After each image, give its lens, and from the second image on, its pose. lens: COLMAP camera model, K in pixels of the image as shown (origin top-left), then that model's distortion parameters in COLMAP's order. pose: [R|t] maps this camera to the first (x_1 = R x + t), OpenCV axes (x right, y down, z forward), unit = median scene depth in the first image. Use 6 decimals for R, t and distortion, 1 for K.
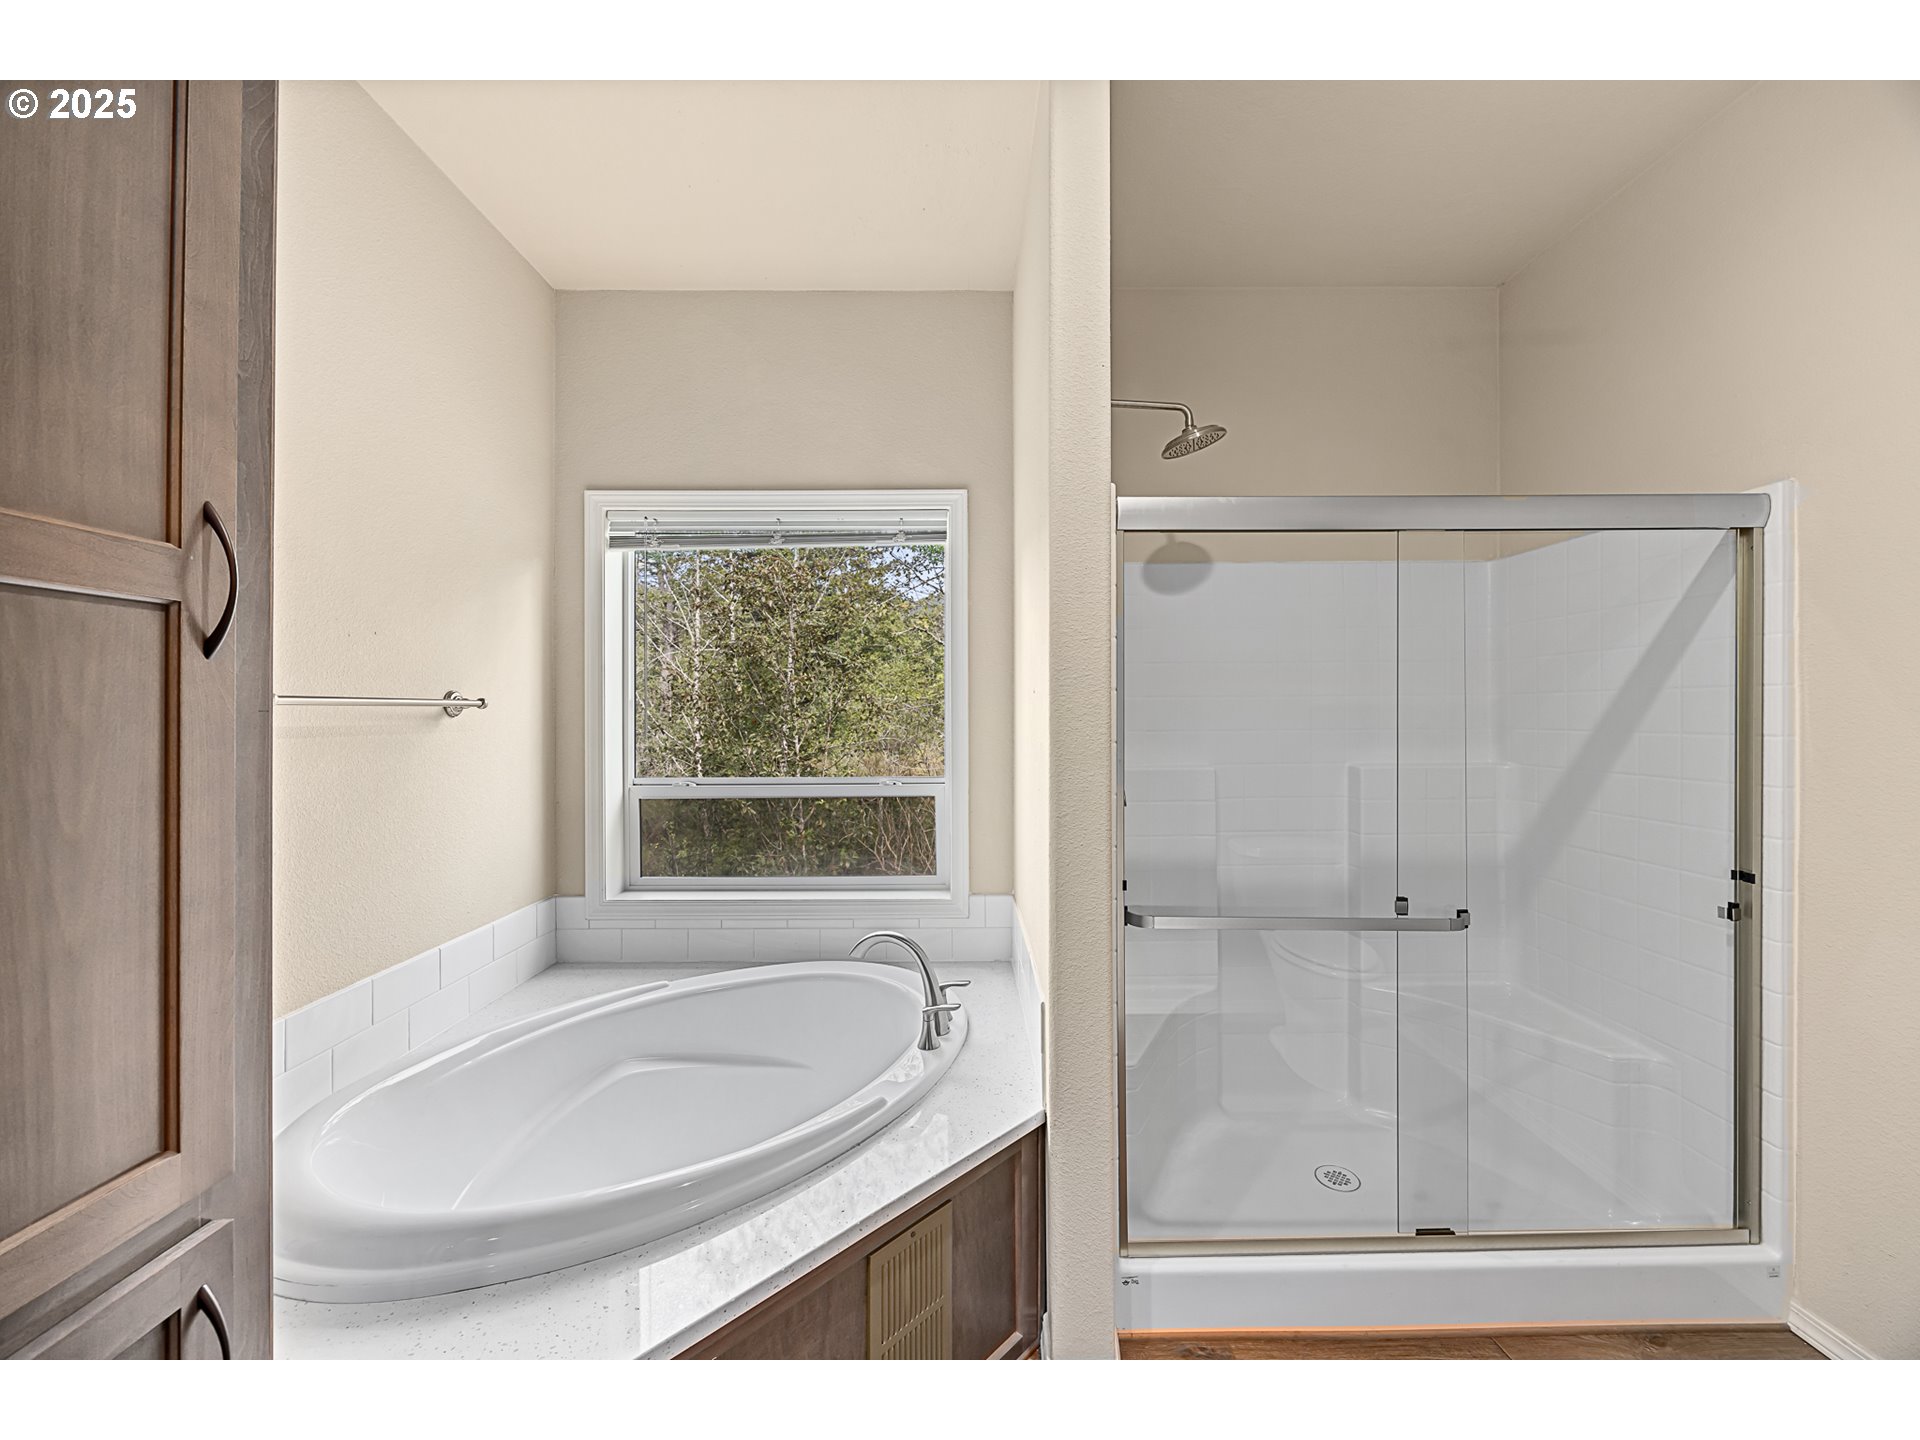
lens RADIAL K [[764.0, 0, 961.2], [0, 764.0, 718.4], [0, 0, 1]] dist [-0.001506, 0.000196]
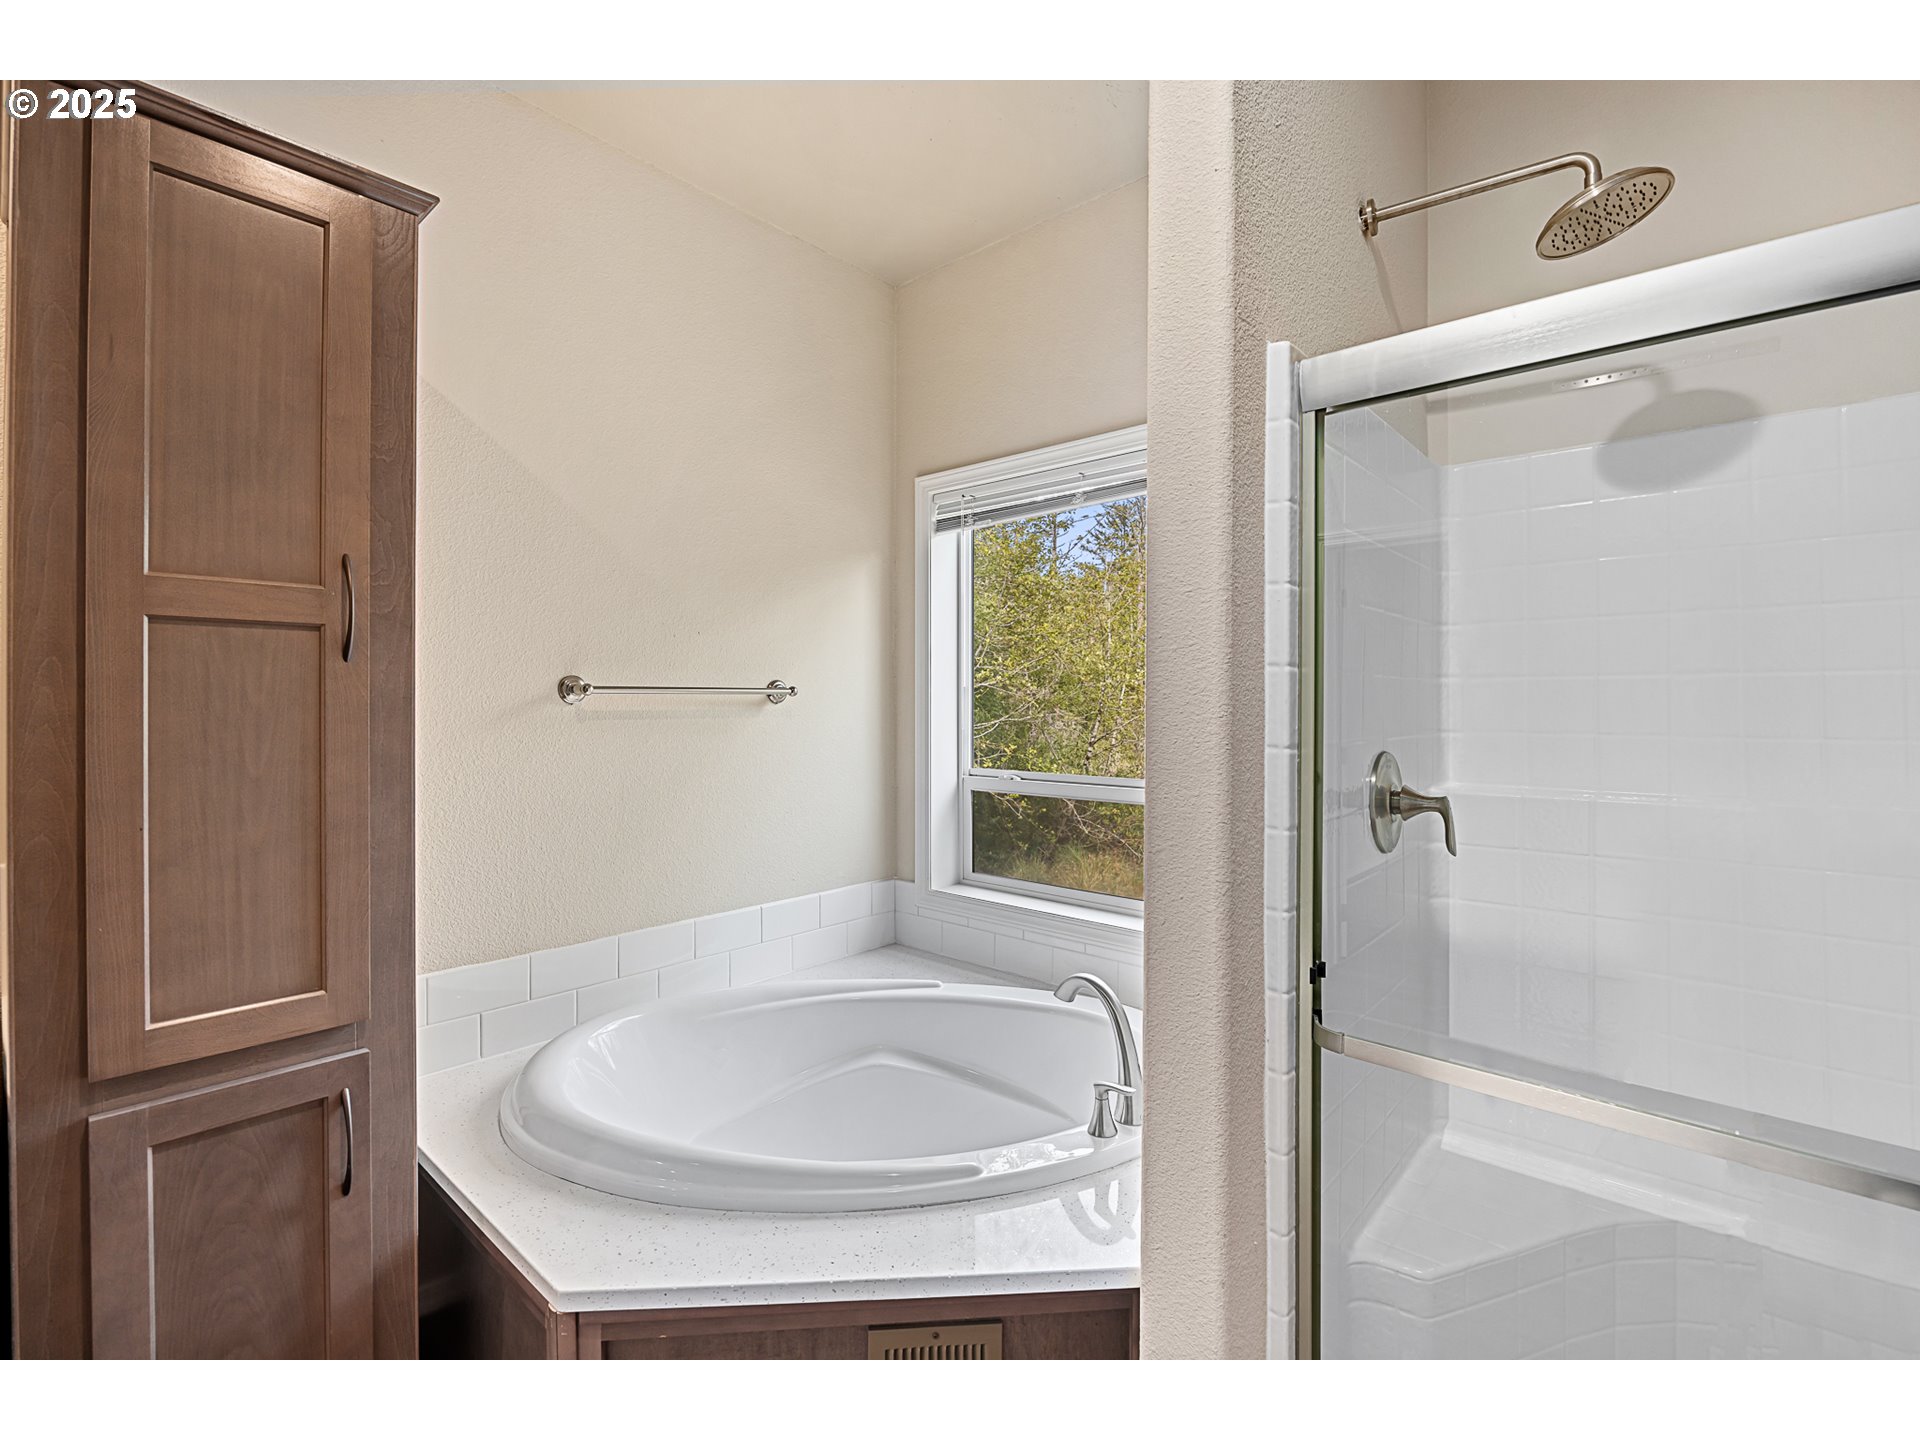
lens RADIAL K [[883.5, 0, 957.1], [0, 883.5, 715.5], [0, 0, 1]] dist [-0.014985, -0.000104]
pose [[0.737850, 0.014632, -0.674806, 0.370194], [-0.008336, 0.999886, 0.012566, -0.002355], [0.674913, -0.003647, 0.737888, 0.203268]]
